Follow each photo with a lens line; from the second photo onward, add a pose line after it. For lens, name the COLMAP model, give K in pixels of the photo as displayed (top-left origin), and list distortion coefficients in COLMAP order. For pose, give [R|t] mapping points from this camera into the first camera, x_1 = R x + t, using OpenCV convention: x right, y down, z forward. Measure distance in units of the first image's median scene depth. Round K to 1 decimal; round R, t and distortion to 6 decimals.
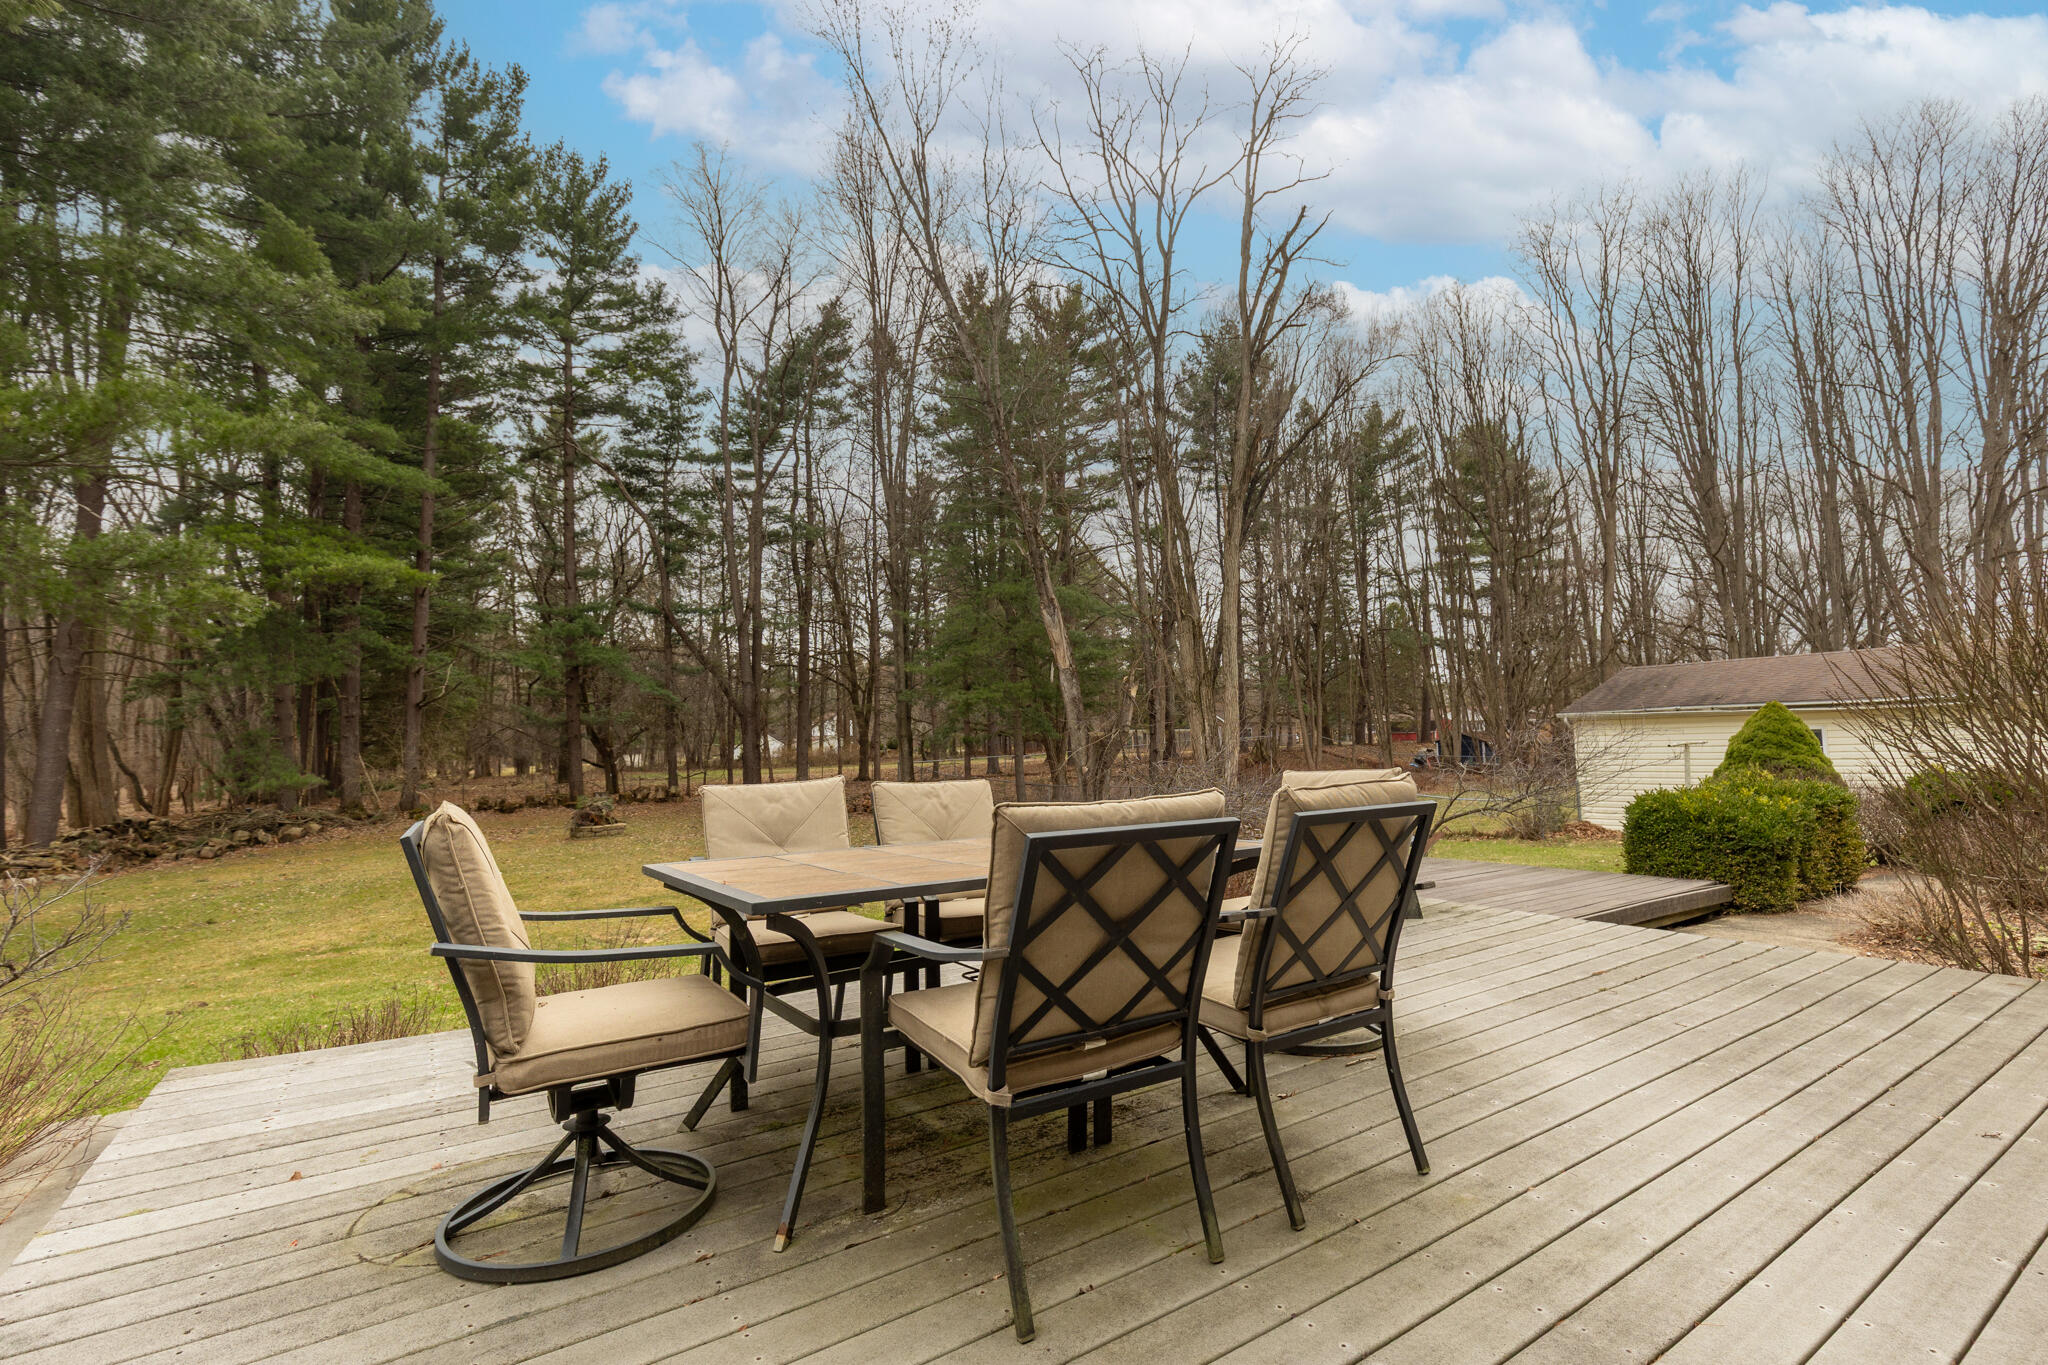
lens RADIAL K [[975.8, 0, 1032.6], [0, 975.8, 671.6], [0, 0, 1]] dist [0.013036, -0.000699]
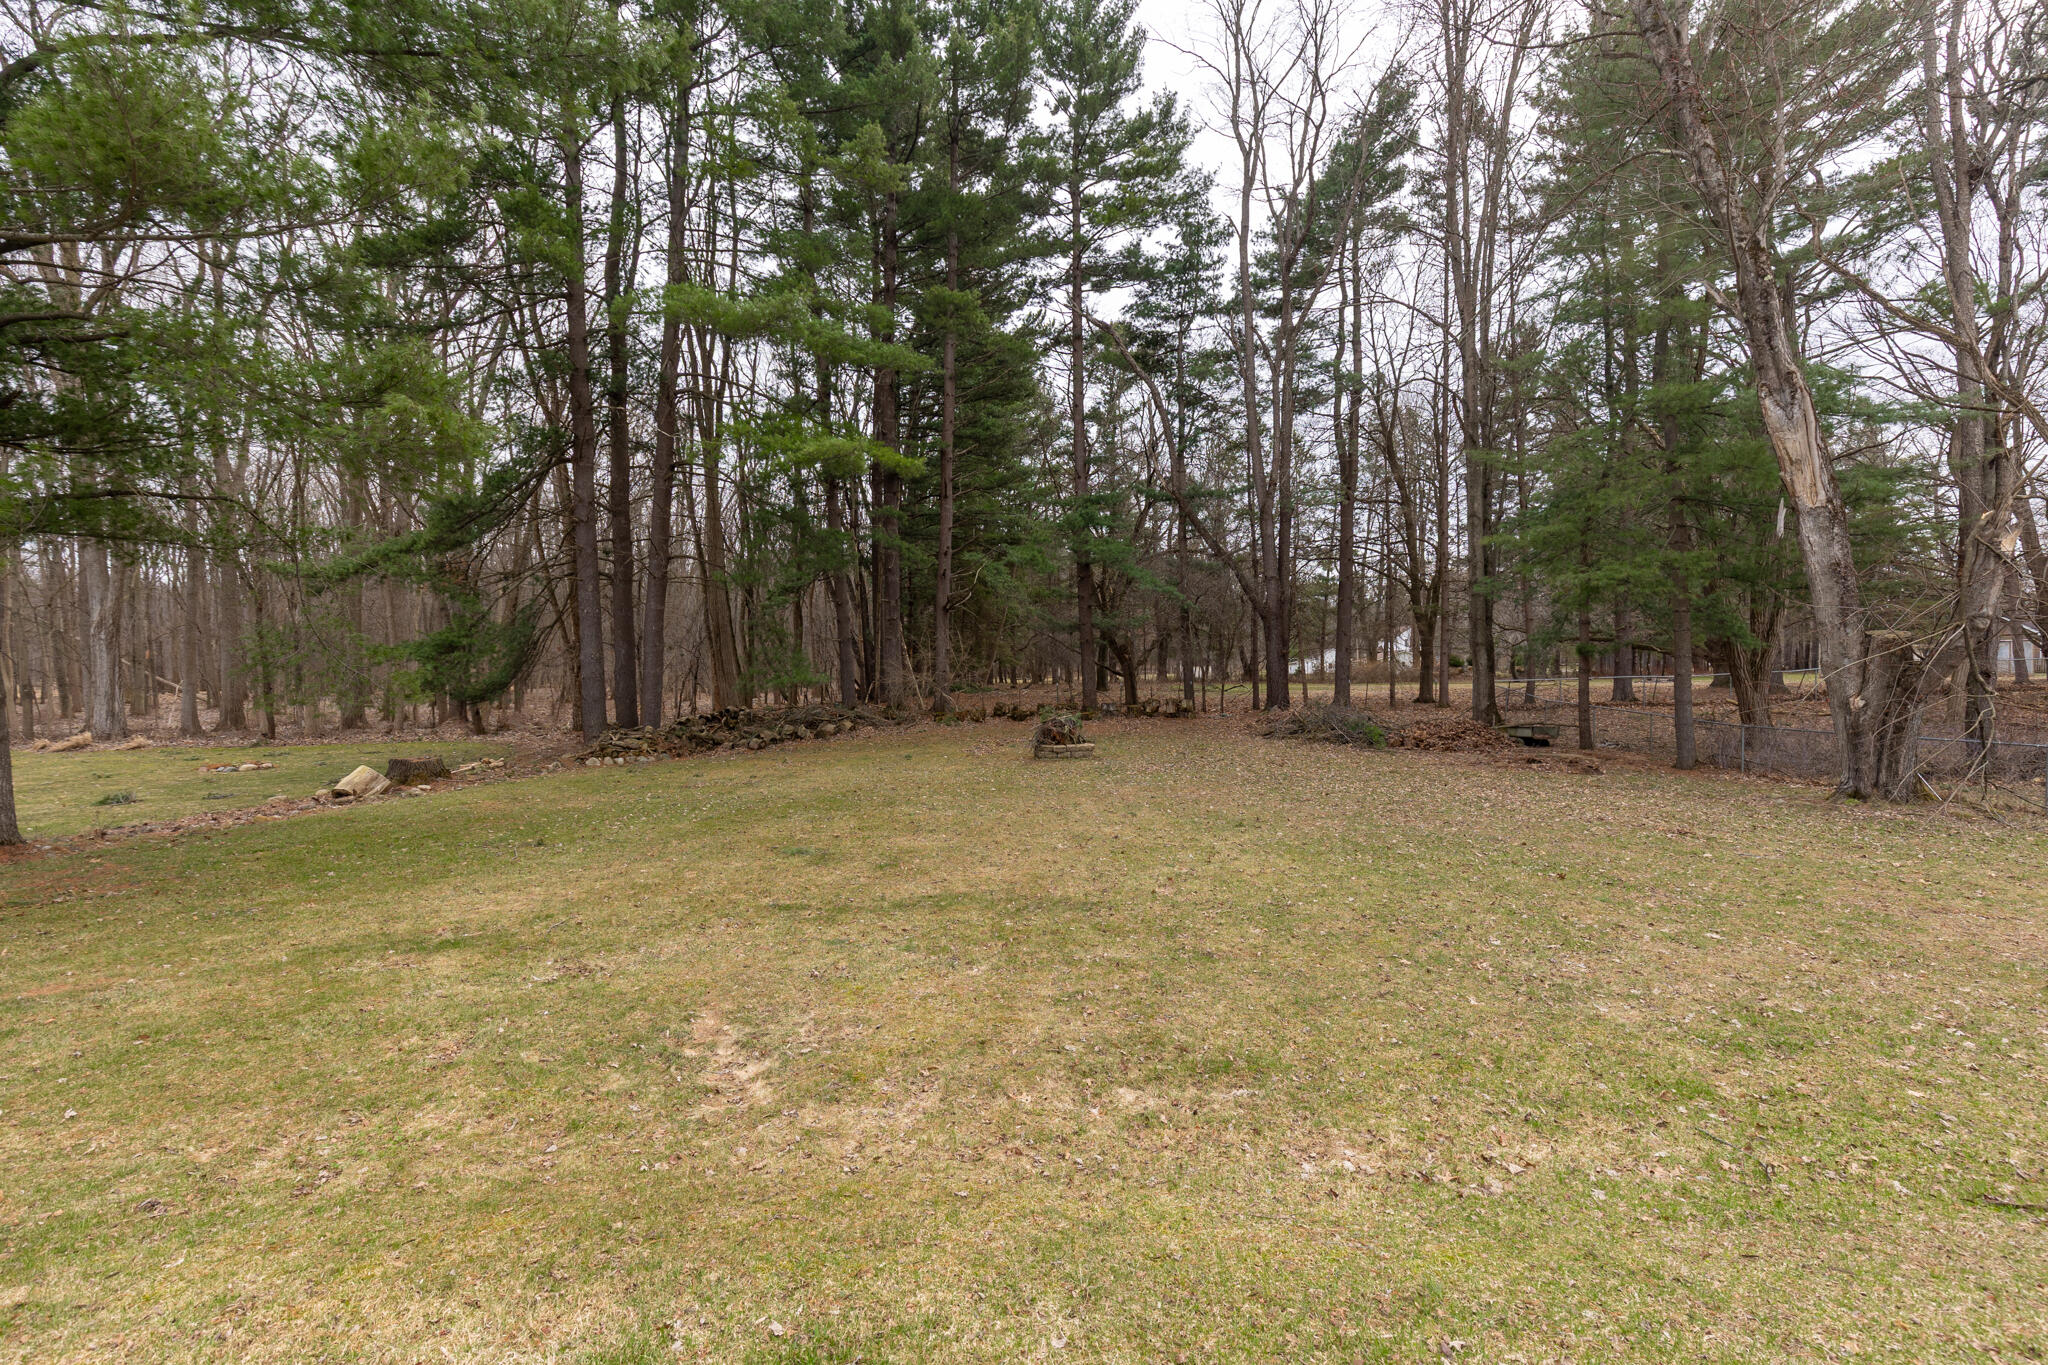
lens RADIAL K [[975.8, 0, 1023.1], [0, 975.8, 673.8], [0, 0, 1]] dist [0.013036, -0.000699]
pose [[0.837167, 0.027319, -0.546264, -0.017619], [0.021280, 0.996369, 0.082442, 0.018655], [0.546533, -0.080642, 0.833546, 0.190167]]
